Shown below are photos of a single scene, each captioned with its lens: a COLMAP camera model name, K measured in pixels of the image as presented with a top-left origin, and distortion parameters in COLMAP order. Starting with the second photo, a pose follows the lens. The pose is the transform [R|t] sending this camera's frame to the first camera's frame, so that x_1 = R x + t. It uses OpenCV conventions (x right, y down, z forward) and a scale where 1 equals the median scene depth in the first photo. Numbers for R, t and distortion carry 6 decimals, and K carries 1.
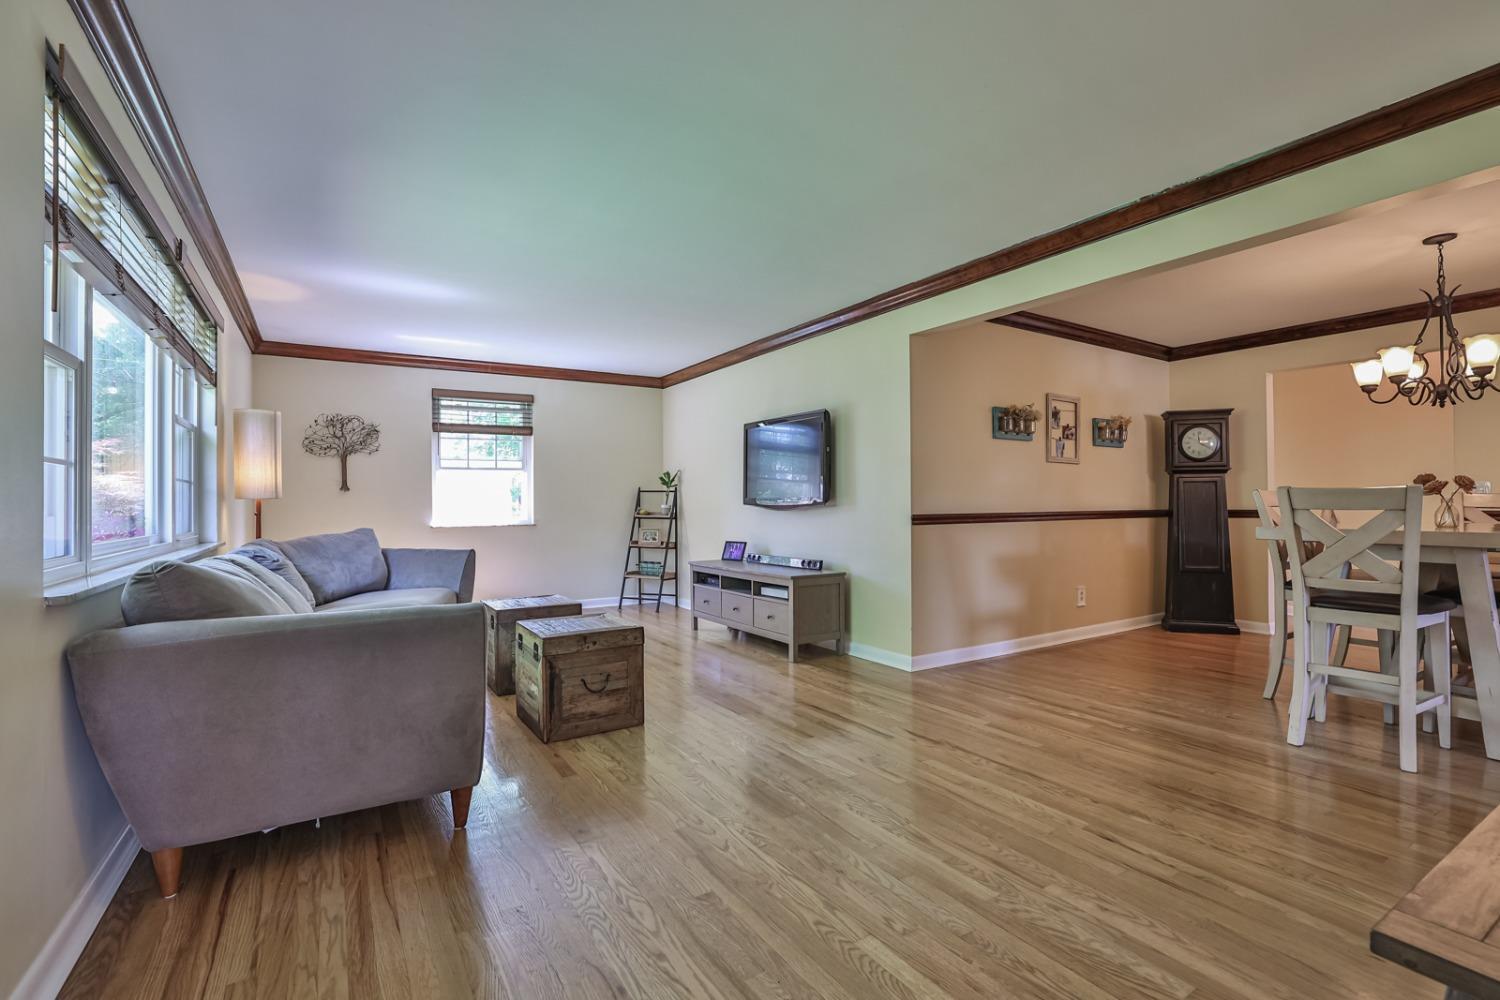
lens RADIAL K [[683.4, 0, 751.0], [0, 683.4, 503.4], [0, 0, 1]] dist [-0.035053, 0.009828]
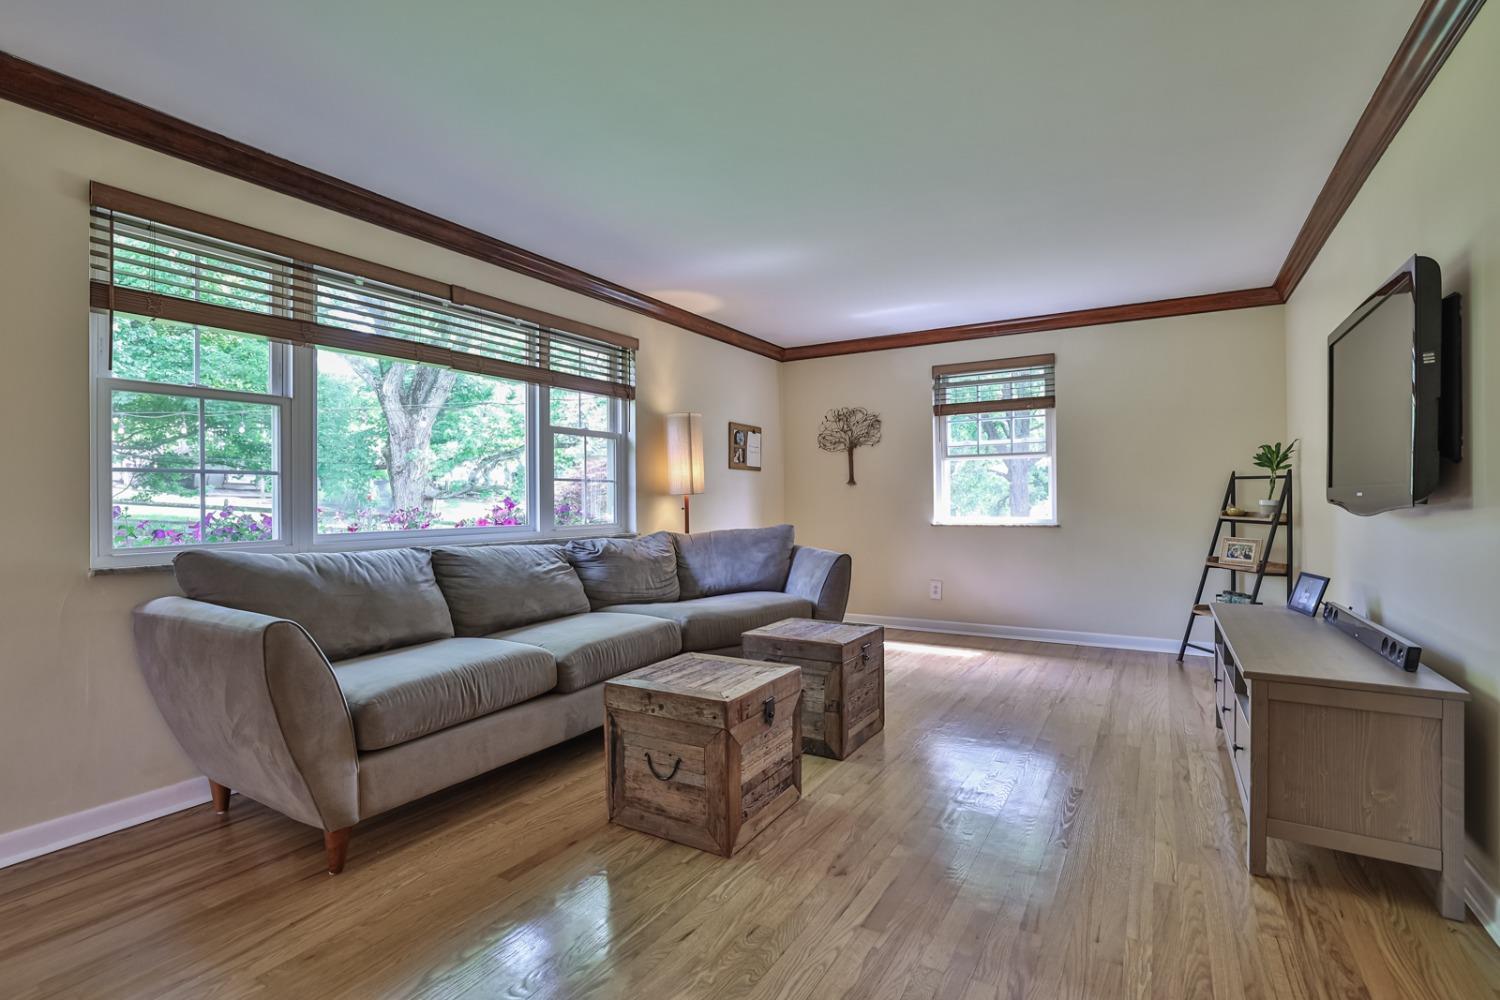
lens RADIAL K [[683.4, 0, 743.4], [0, 683.4, 500.2], [0, 0, 1]] dist [-0.035053, 0.009828]
pose [[0.456414, 0.004994, -0.889753, 0.217852], [0.003309, 0.999968, 0.007310, -0.003732], [0.889761, -0.006281, 0.456383, 0.400969]]
